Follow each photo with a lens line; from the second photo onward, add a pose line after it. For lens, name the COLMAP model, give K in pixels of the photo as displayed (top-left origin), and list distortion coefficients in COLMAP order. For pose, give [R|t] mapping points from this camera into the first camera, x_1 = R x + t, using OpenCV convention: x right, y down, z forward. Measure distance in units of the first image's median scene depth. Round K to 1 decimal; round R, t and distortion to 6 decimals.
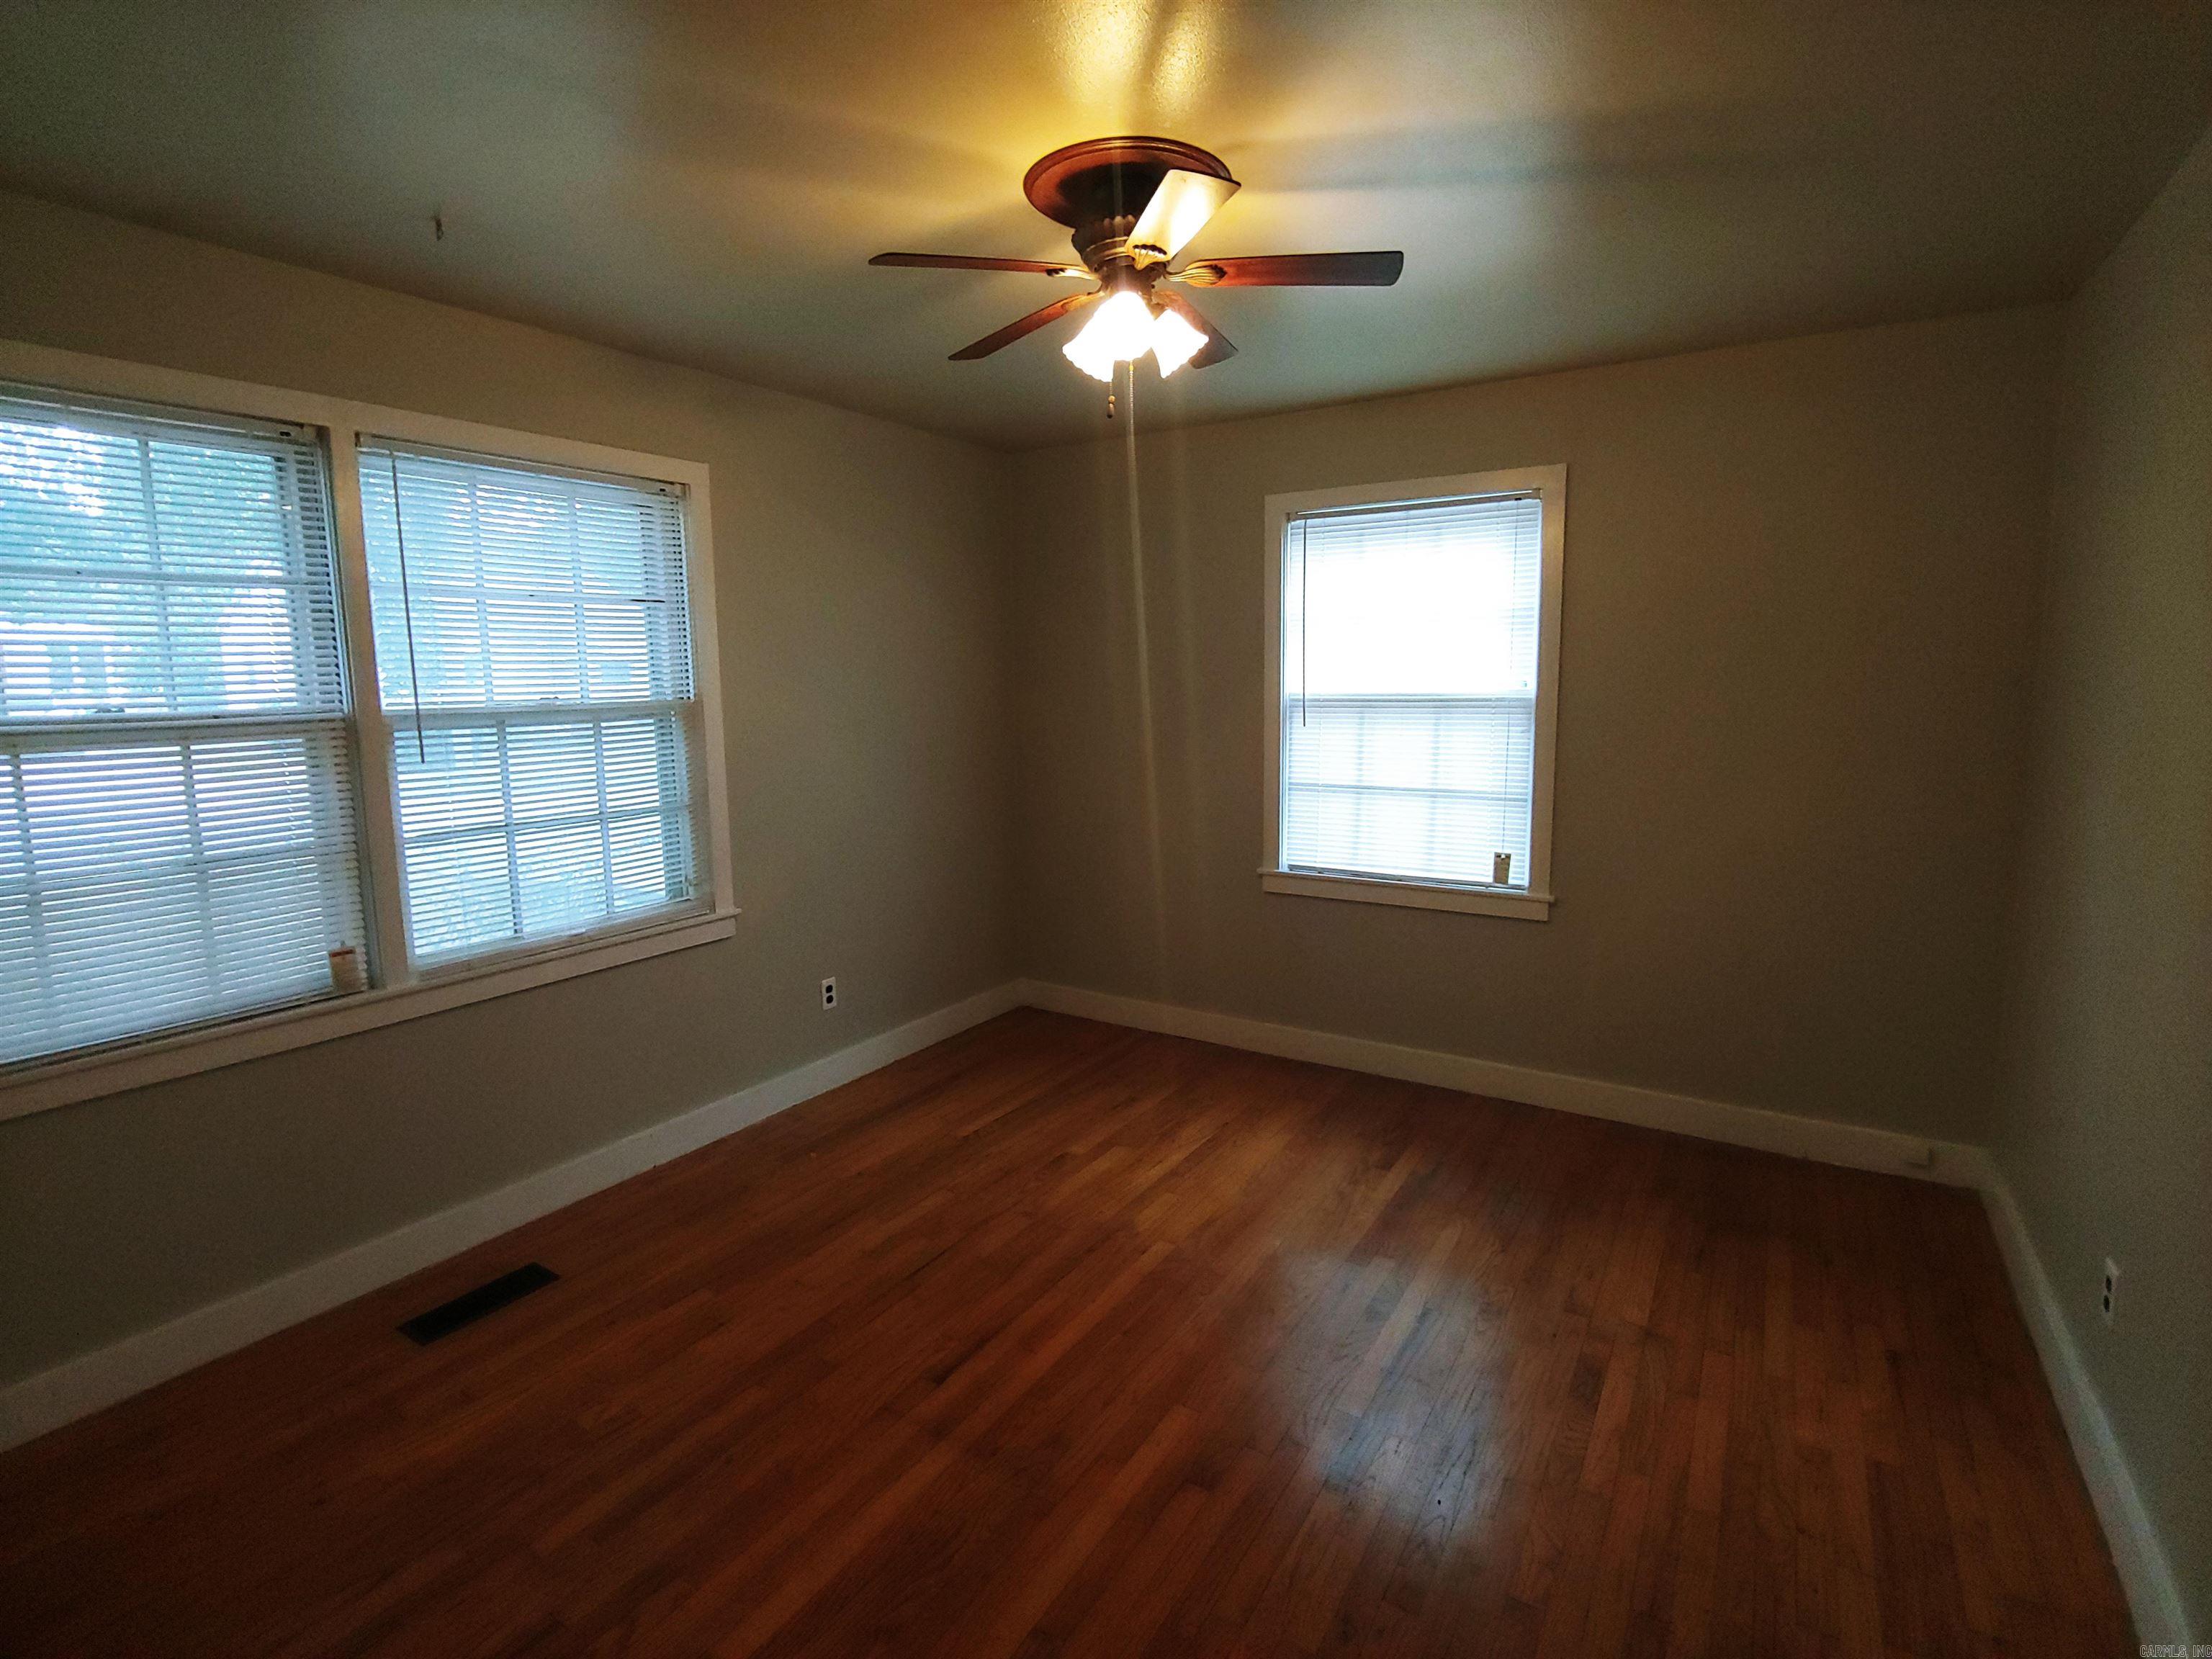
lens RADIAL K [[1044.7, 0, 1106.0], [0, 1044.7, 829.5], [0, 0, 1]] dist [-0.001561, -0.000096]
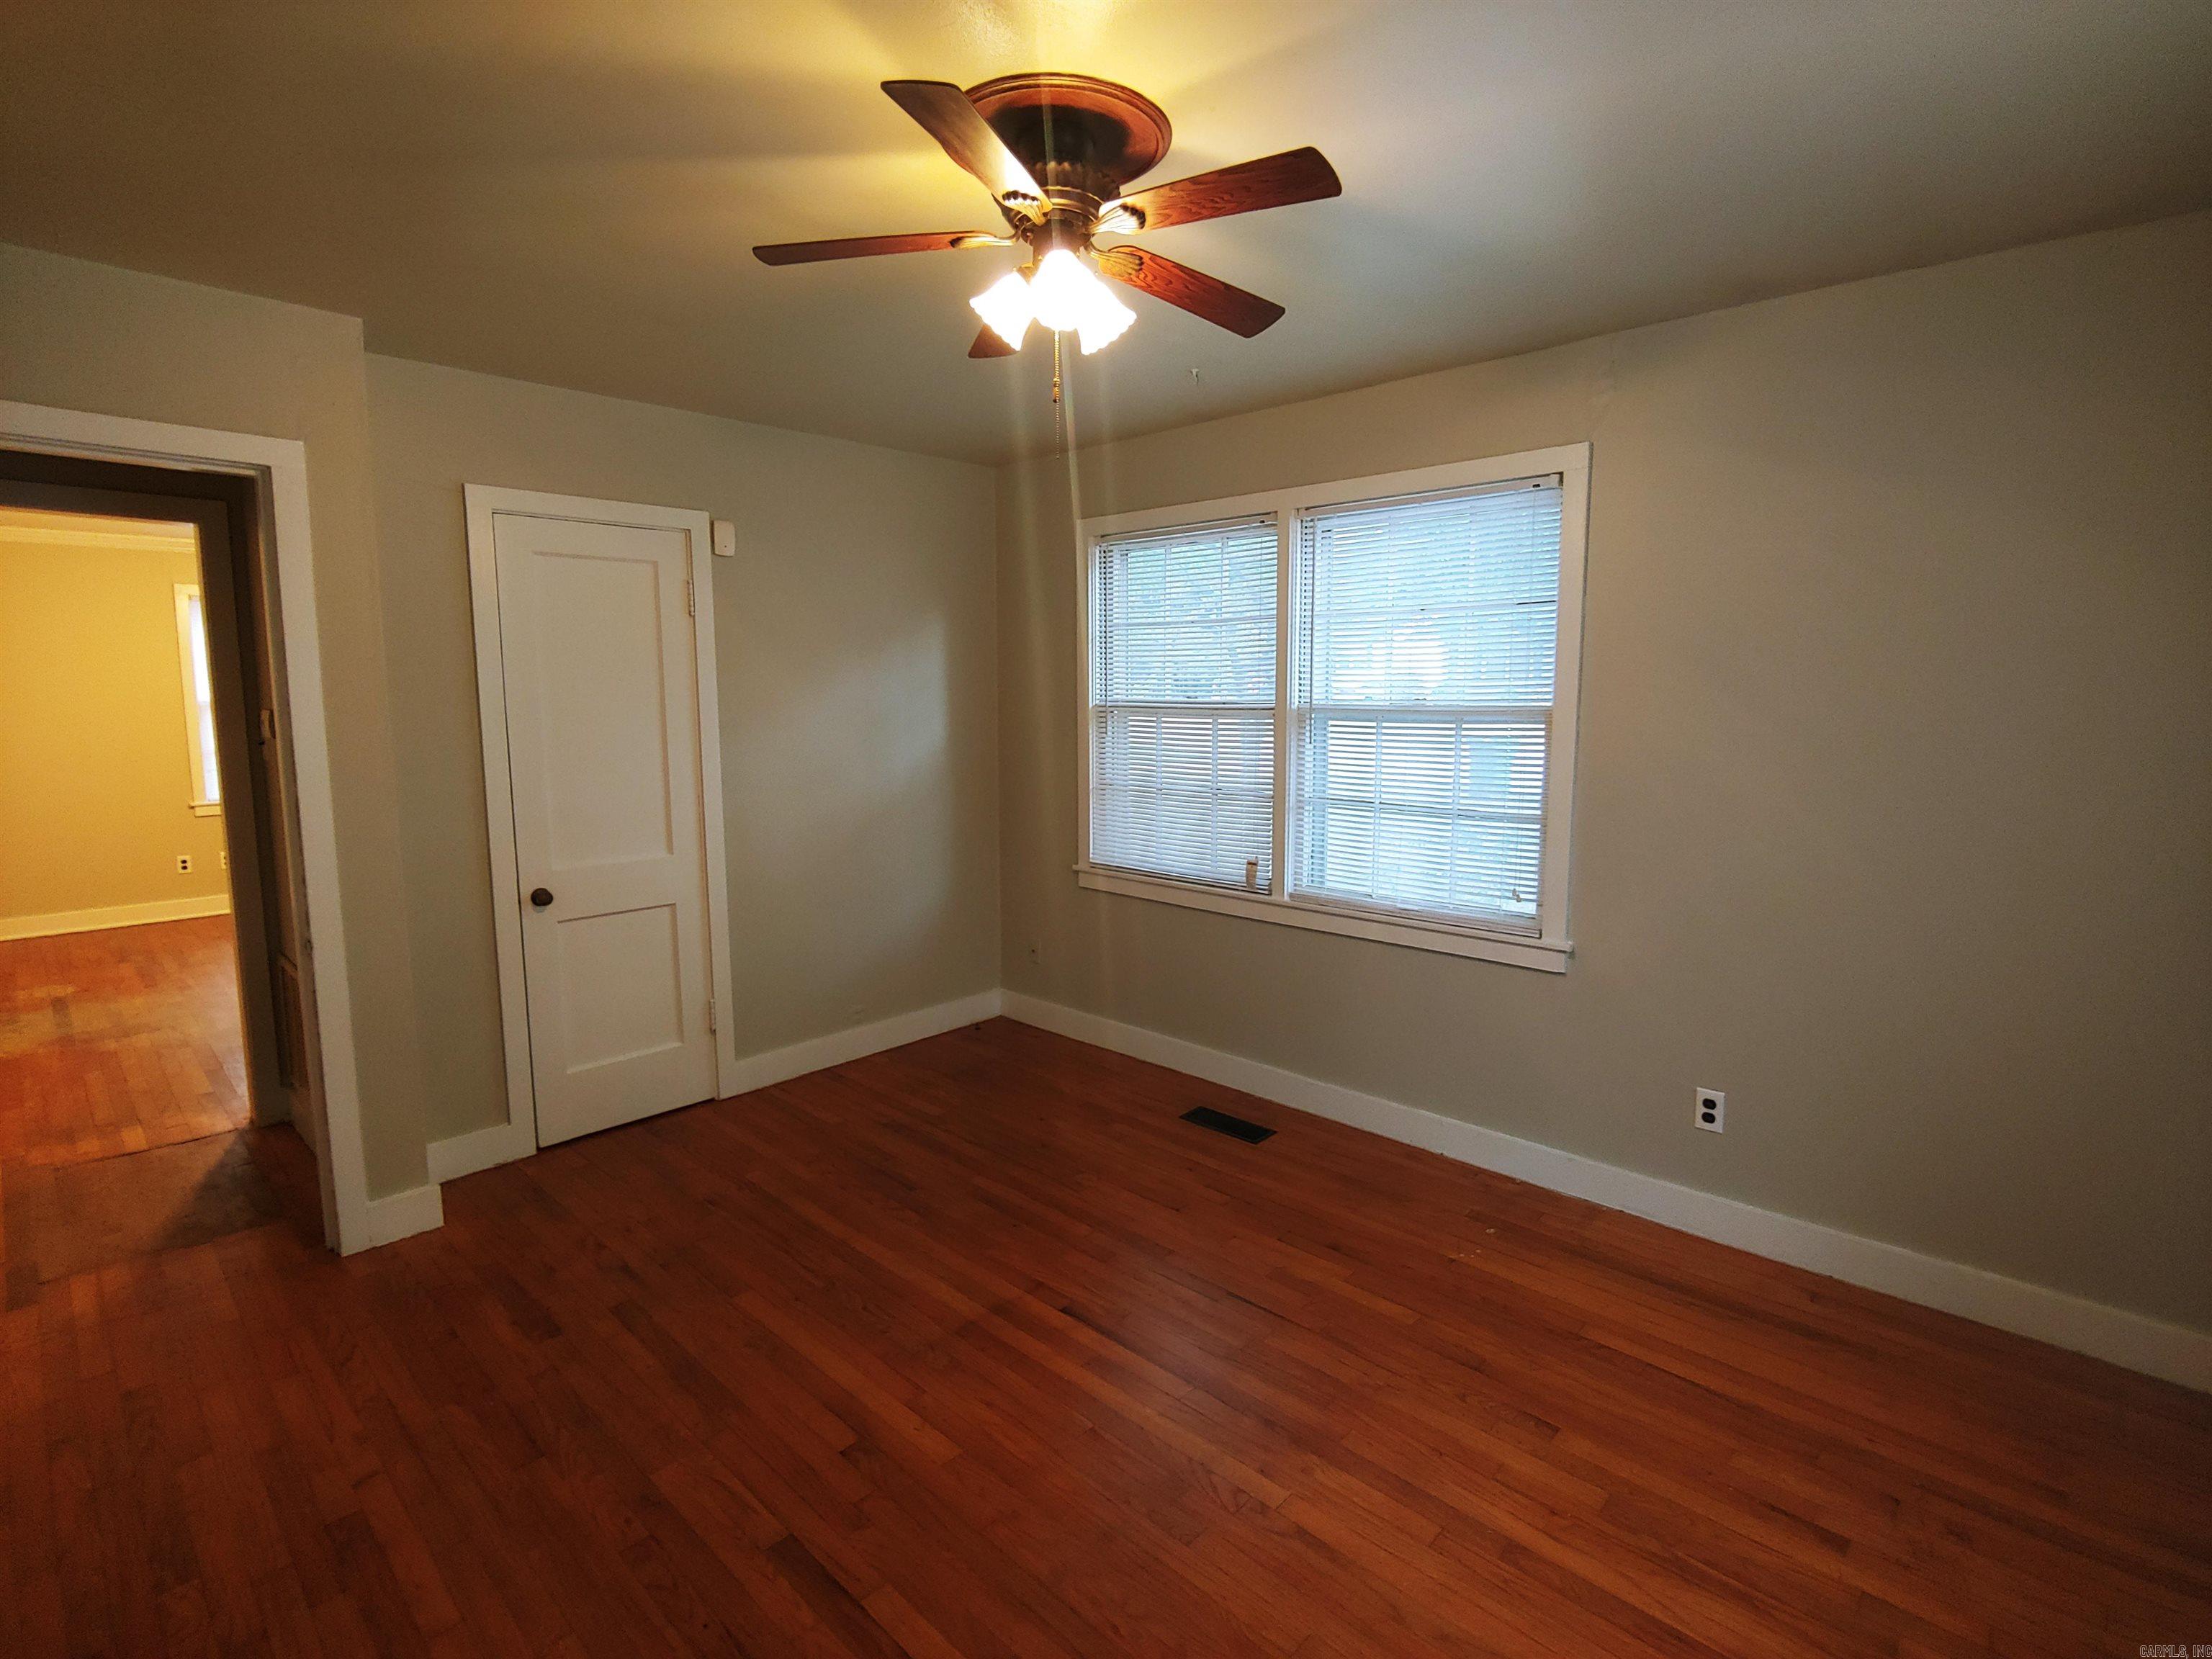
lens RADIAL K [[1057.5, 0, 1110.3], [0, 1057.5, 822.1], [0, 0, 1]] dist [-0.021614, 0.001263]
pose [[-0.179951, 0.135578, -0.974288, 0.711287], [-0.142205, 0.976466, 0.162146, -0.142931], [0.973342, 0.167727, -0.156436, 0.941904]]
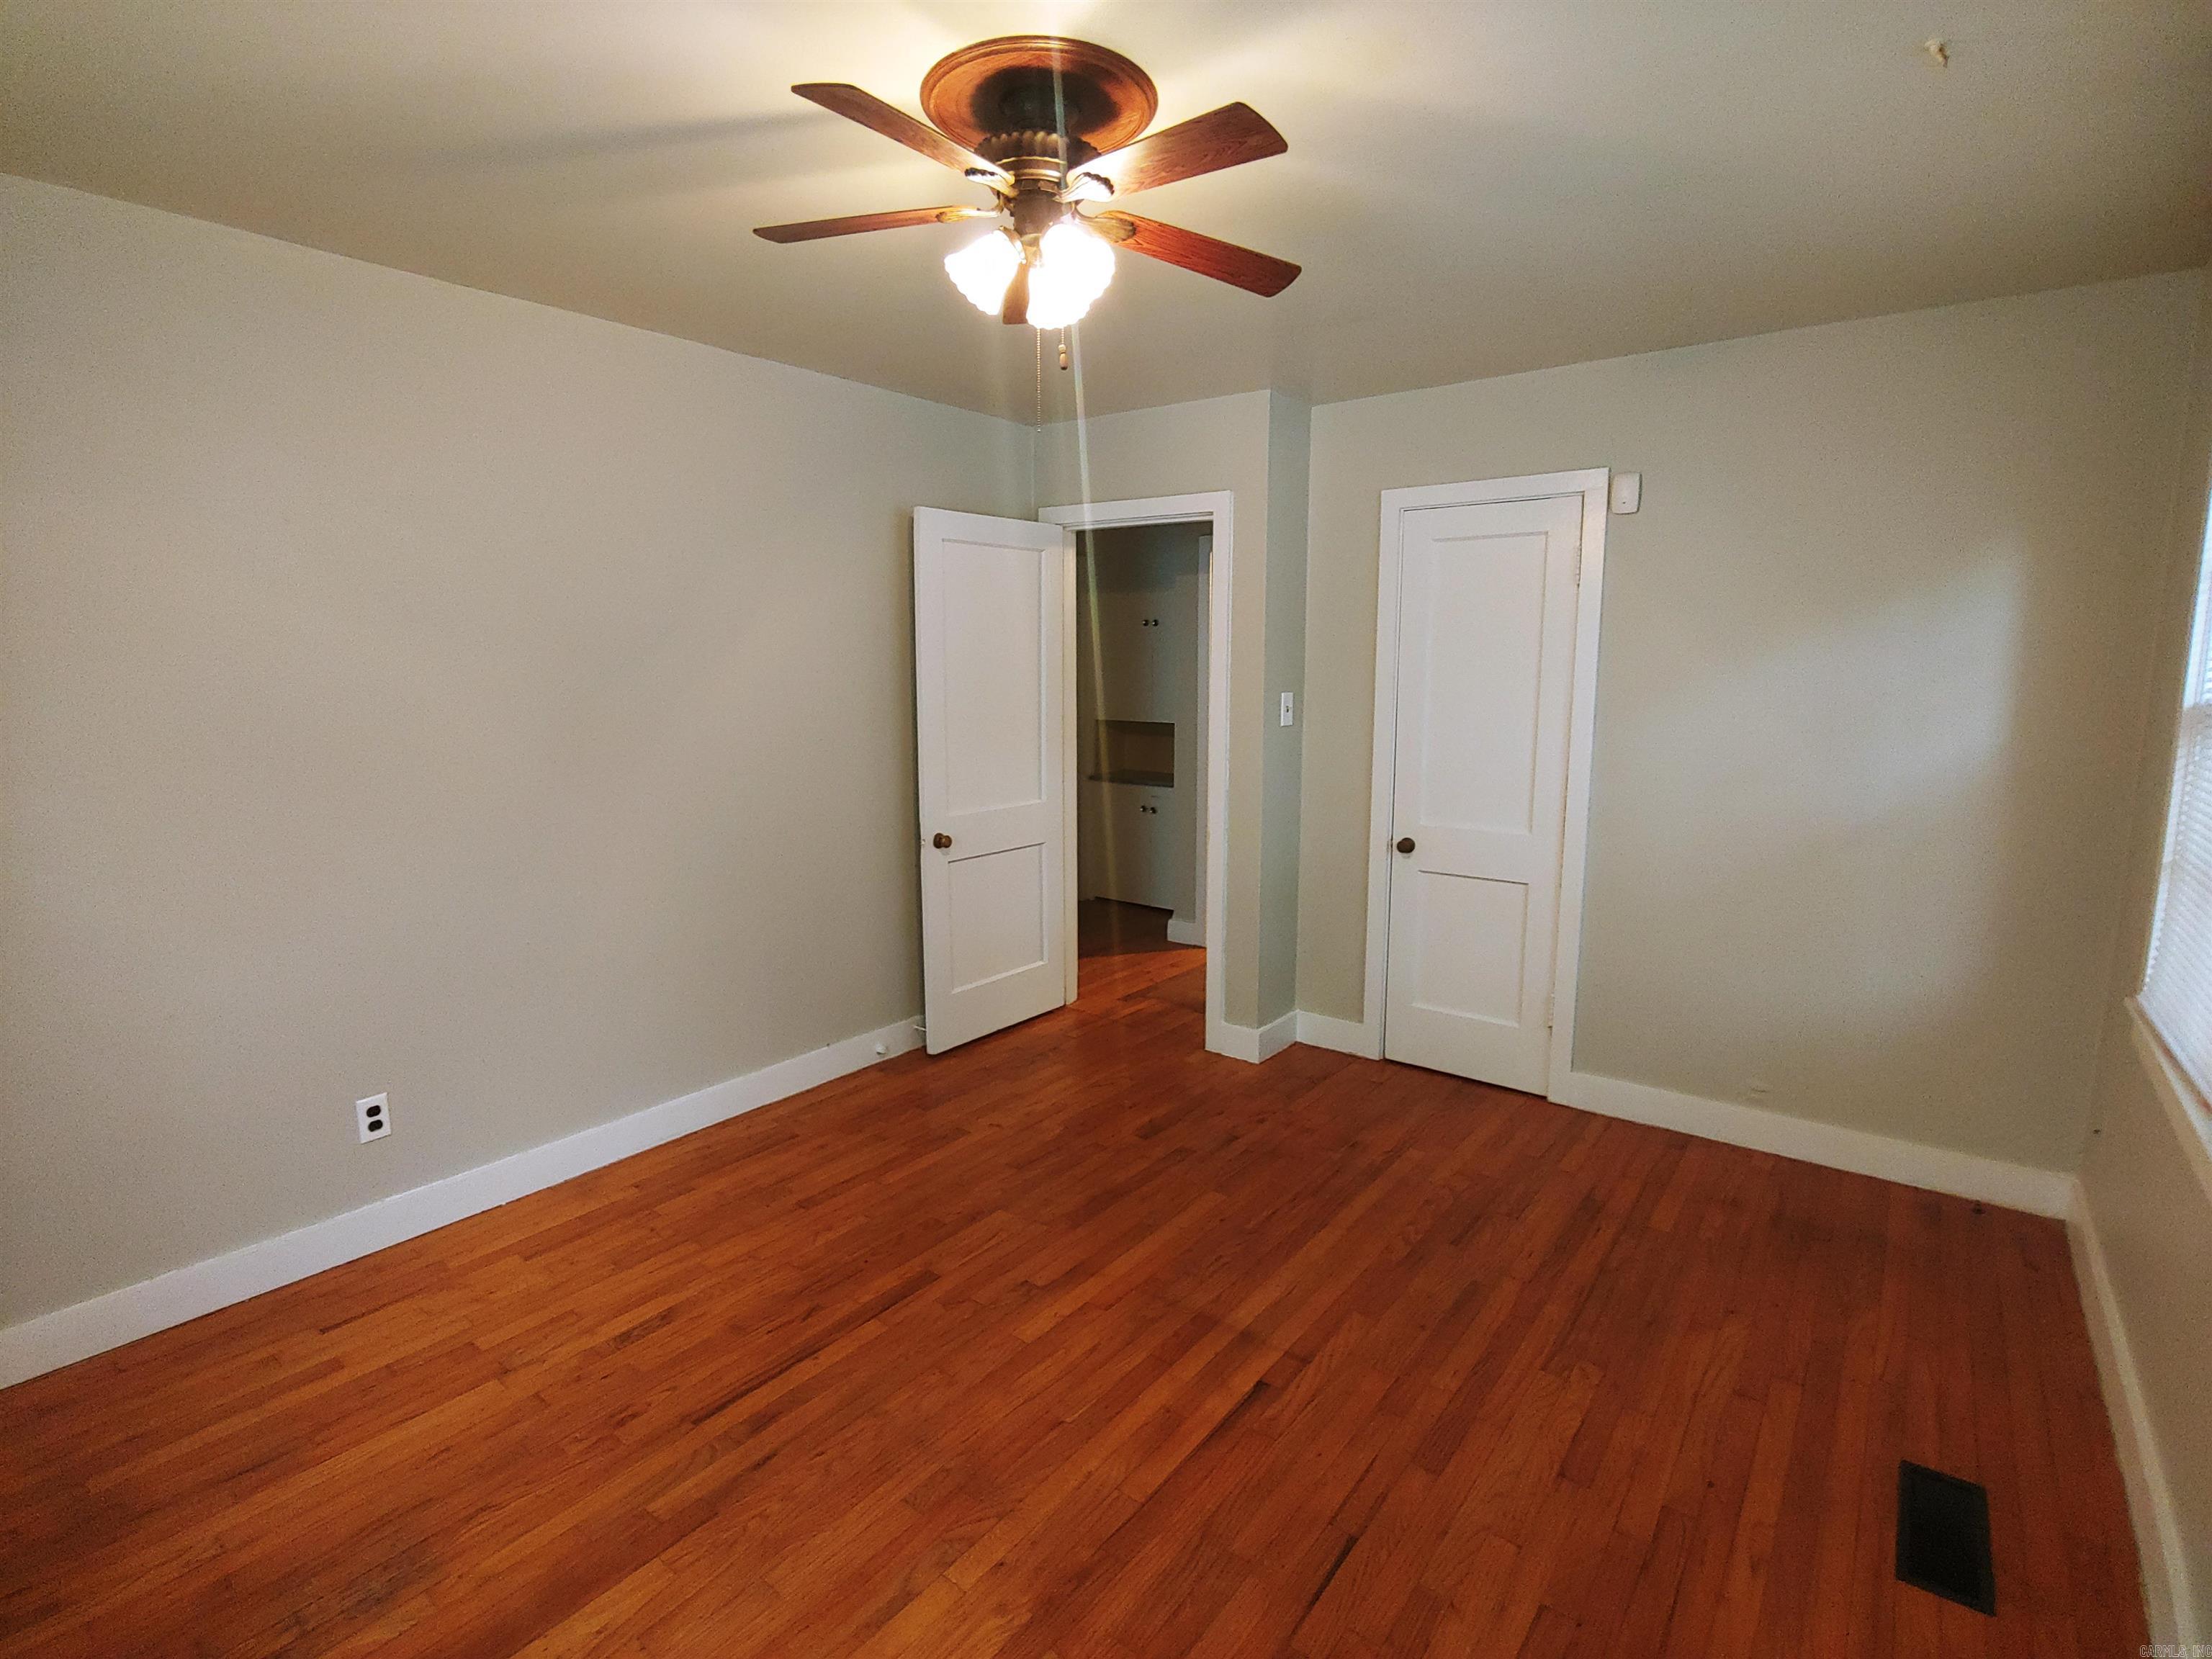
lens RADIAL K [[1054.8, 0, 1120.7], [0, 1054.8, 825.2], [0, 0, 1]] dist [-0.015269, -0.003677]
pose [[-0.996142, -0.000149, 0.087760, -0.096078], [0.025882, 0.955021, 0.295406, -0.215952], [-0.083856, 0.296538, -0.951332, 1.479482]]
